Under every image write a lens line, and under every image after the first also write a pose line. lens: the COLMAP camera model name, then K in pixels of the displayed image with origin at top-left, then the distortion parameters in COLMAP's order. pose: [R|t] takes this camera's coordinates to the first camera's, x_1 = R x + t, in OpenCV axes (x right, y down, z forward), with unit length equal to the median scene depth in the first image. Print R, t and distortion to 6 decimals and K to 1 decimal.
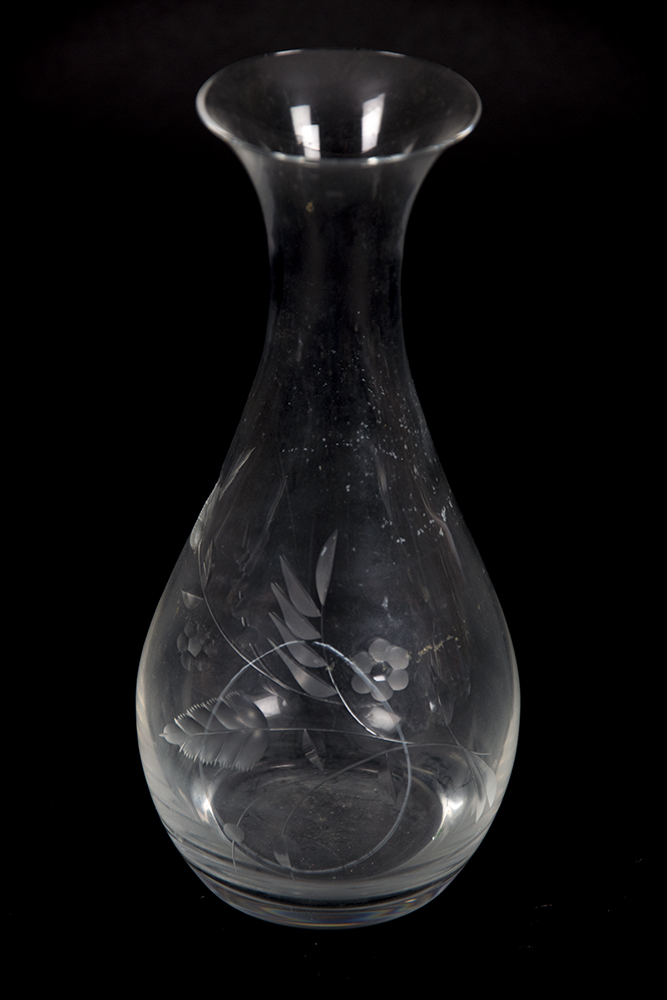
lens RADIAL K [[3859.9, 0, 336.8], [0, 3859.9, 496.8], [0, 0, 1]] dist [0.850160, 0.000000]
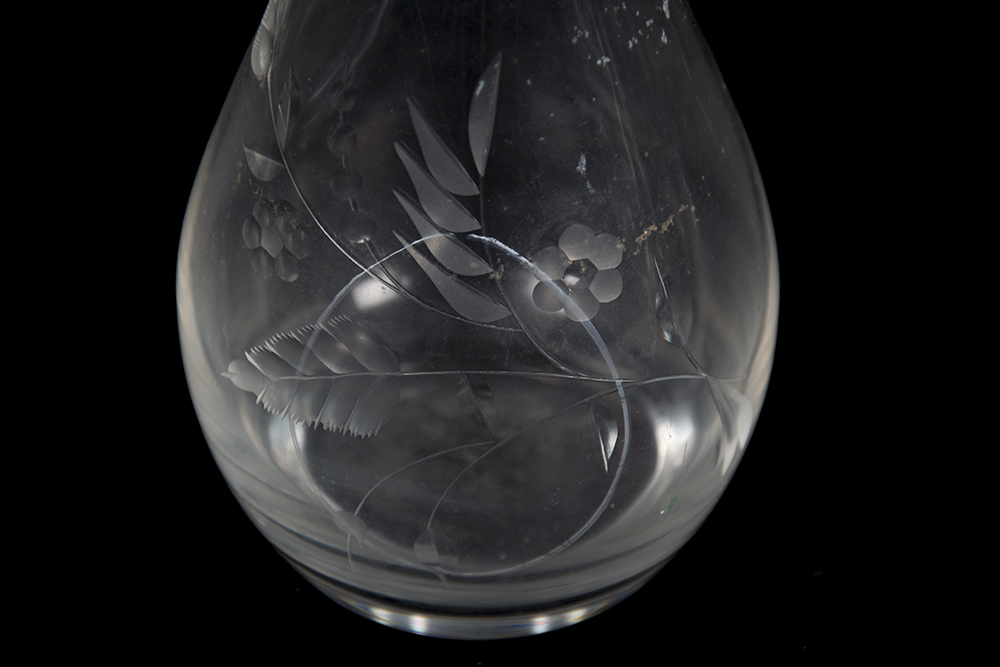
lens RADIAL K [[3859.9, 0, 496.6], [0, 3859.9, 337.4], [0, 0, 1]] dist [0.850160, 0.000000]
pose [[0.998064, -0.051310, 0.035150, -0.023633], [0.045907, 0.989049, 0.140263, -0.031674], [-0.041962, -0.138378, 0.989490, 0.385029]]
